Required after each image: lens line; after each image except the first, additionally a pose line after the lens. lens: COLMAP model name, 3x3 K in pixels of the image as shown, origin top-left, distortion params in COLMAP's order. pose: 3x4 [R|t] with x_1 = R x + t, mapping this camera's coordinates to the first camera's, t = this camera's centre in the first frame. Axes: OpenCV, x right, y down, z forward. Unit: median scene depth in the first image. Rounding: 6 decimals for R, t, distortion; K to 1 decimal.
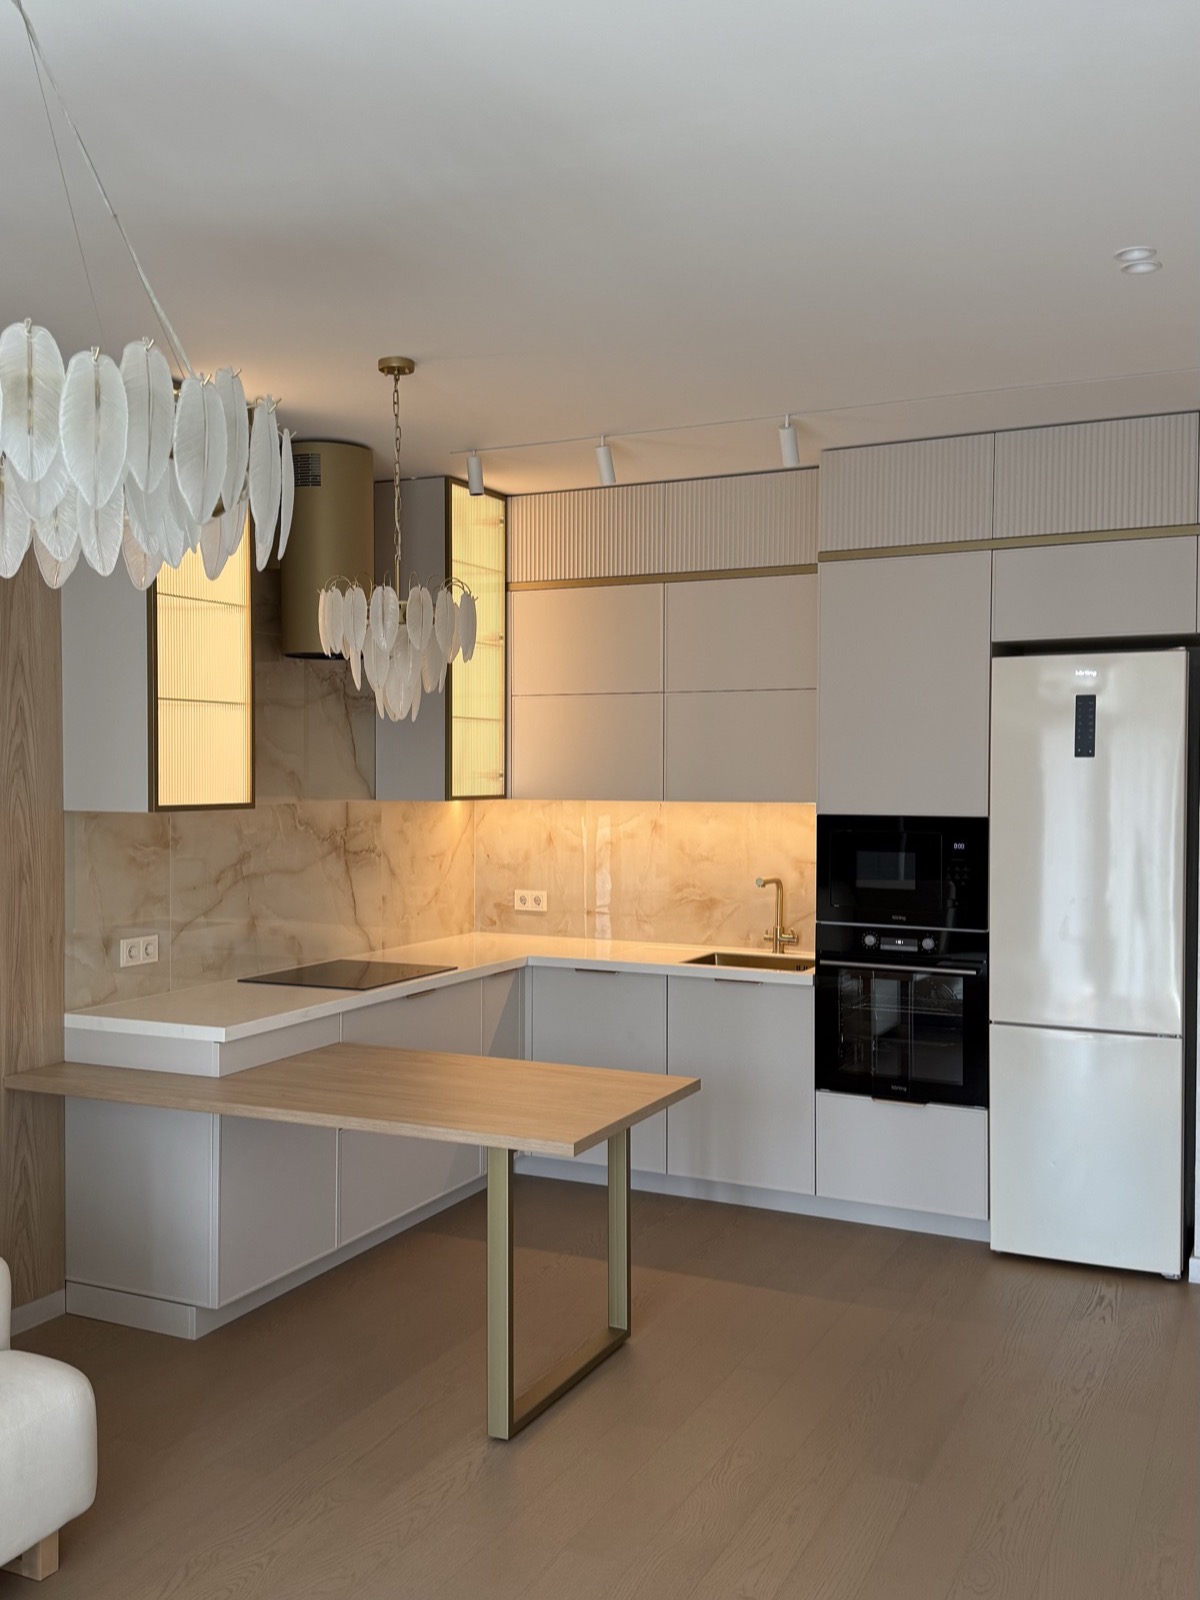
lens RADIAL K [[1418.3, 0, 600.0], [0, 1418.3, 800.0], [0, 0, 1]] dist [0.102729, 0.002224]
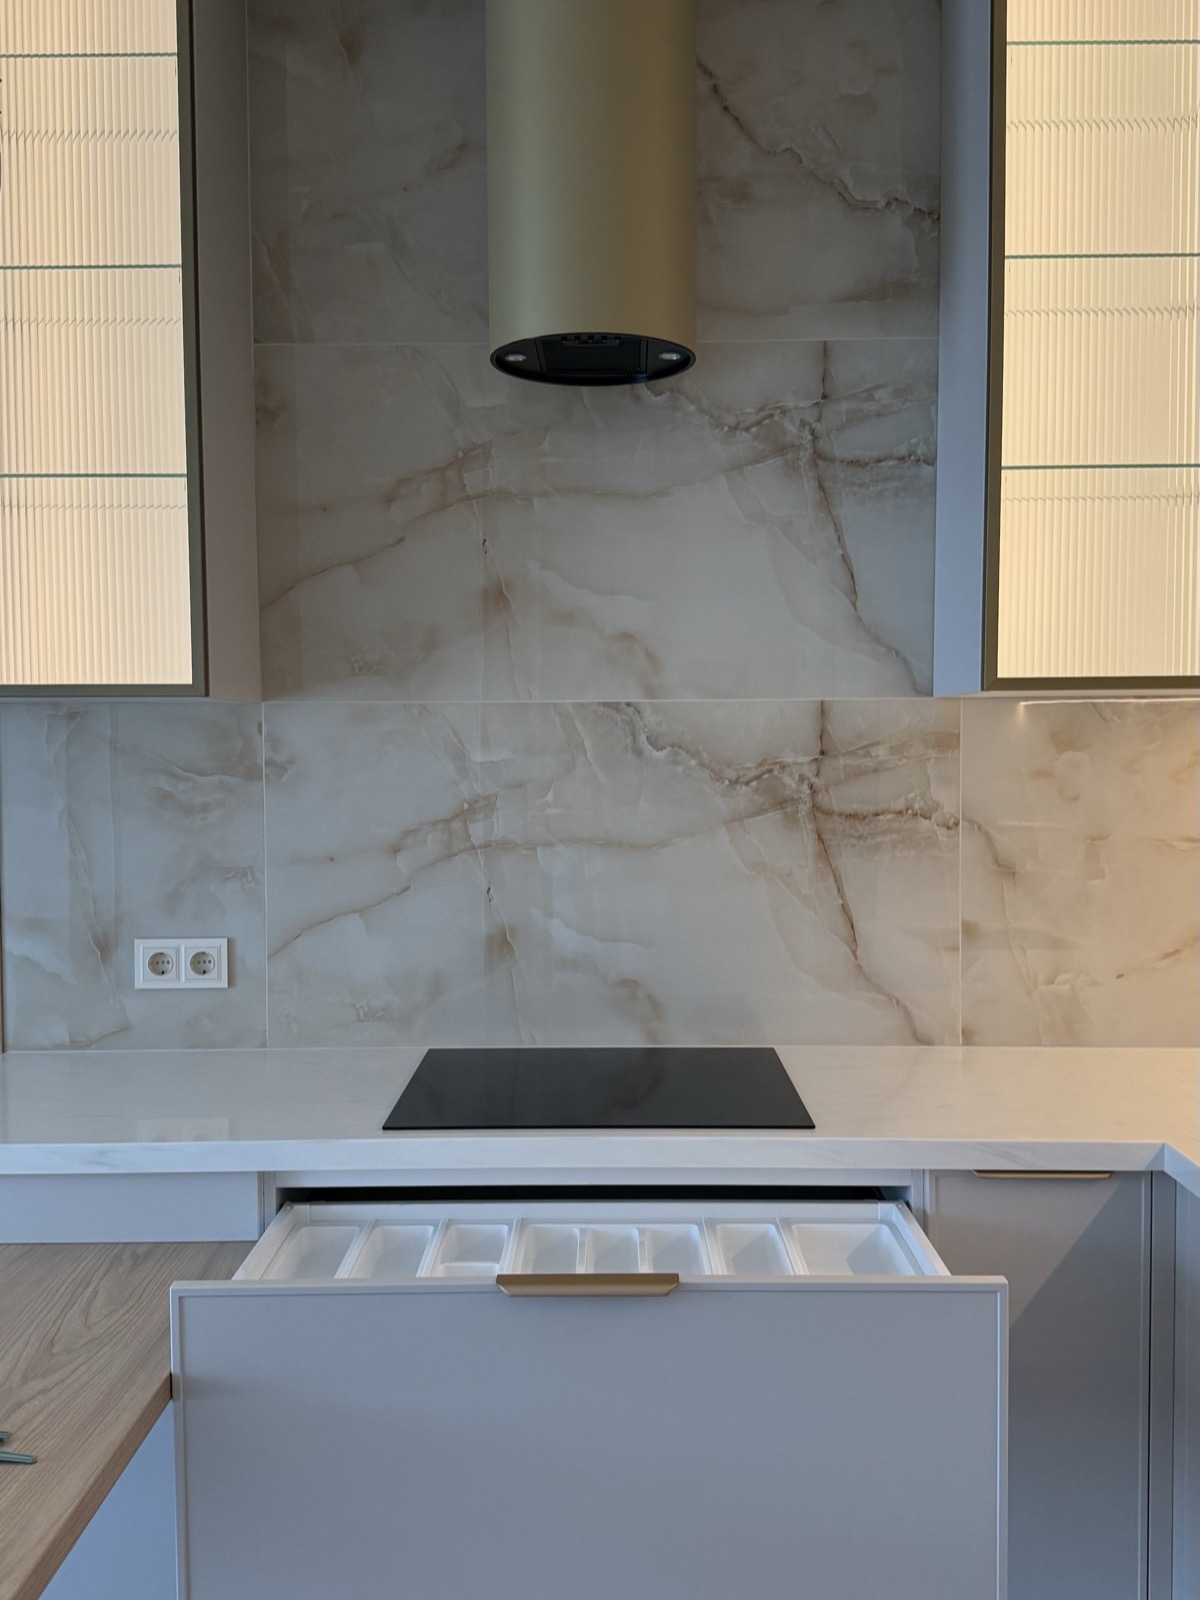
lens RADIAL K [[1418.3, 0, 600.0], [0, 1418.3, 800.0], [0, 0, 1]] dist [0.102729, 0.002224]
pose [[0.427632, 0.028197, -0.903513, 0.216969], [-0.011387, 0.999602, 0.025806, 0.024031], [0.903881, -0.000747, 0.427783, 0.820838]]
